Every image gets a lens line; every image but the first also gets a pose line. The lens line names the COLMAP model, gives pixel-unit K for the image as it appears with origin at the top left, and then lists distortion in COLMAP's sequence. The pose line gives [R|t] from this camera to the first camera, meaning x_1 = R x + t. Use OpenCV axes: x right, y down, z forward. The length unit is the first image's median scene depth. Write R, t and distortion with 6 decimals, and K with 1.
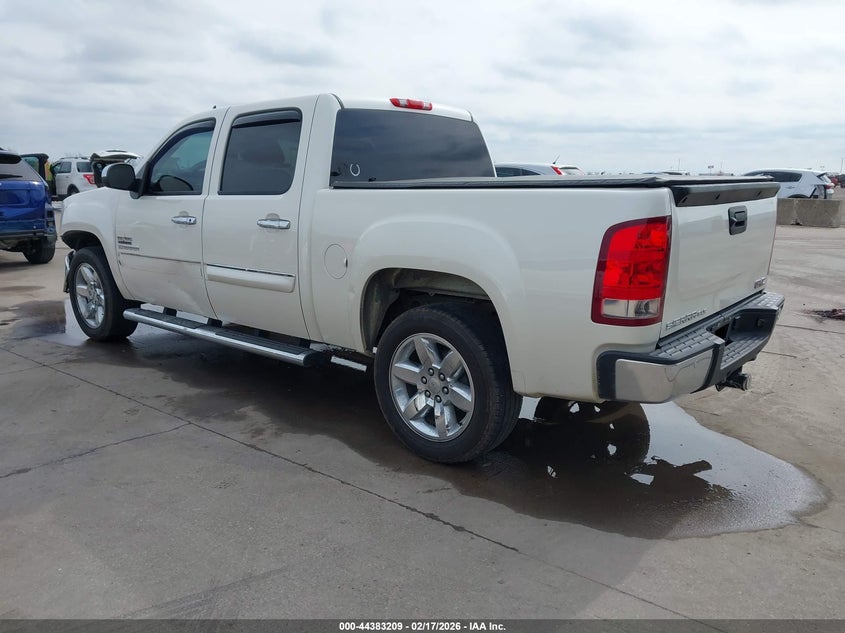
lens RADIAL K [[665.1, 0, 422.5], [0, 665.1, 316.5], [0, 0, 1]] dist [-0.002098, 0.000080]
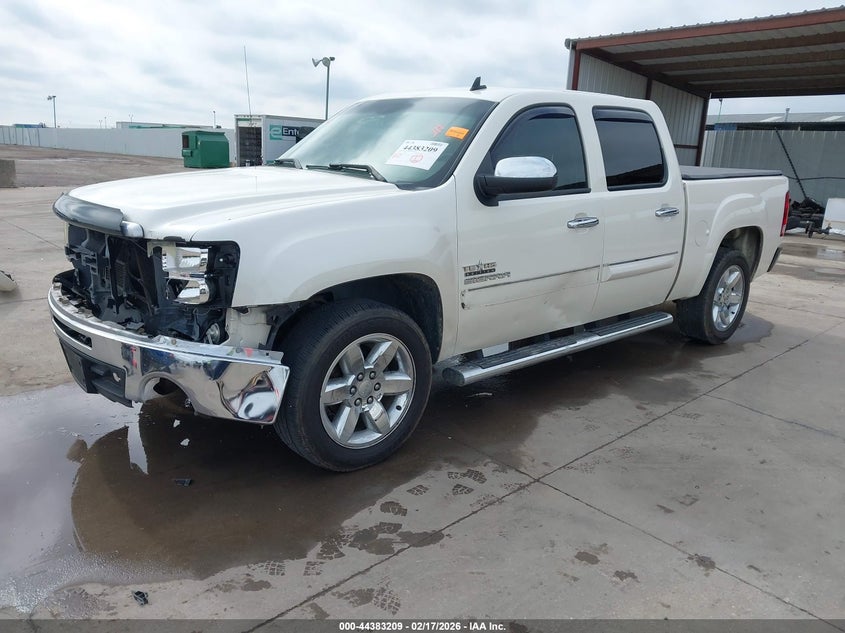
lens RADIAL K [[674.4, 0, 422.5], [0, 674.4, 331.0], [0, 0, 1]] dist [0.090064, -0.000251]
pose [[0.122364, -0.239954, 0.963042, -1.354192], [0.191786, 0.957761, 0.214270, -0.254610], [-0.973779, 0.158479, 0.163215, 1.139681]]
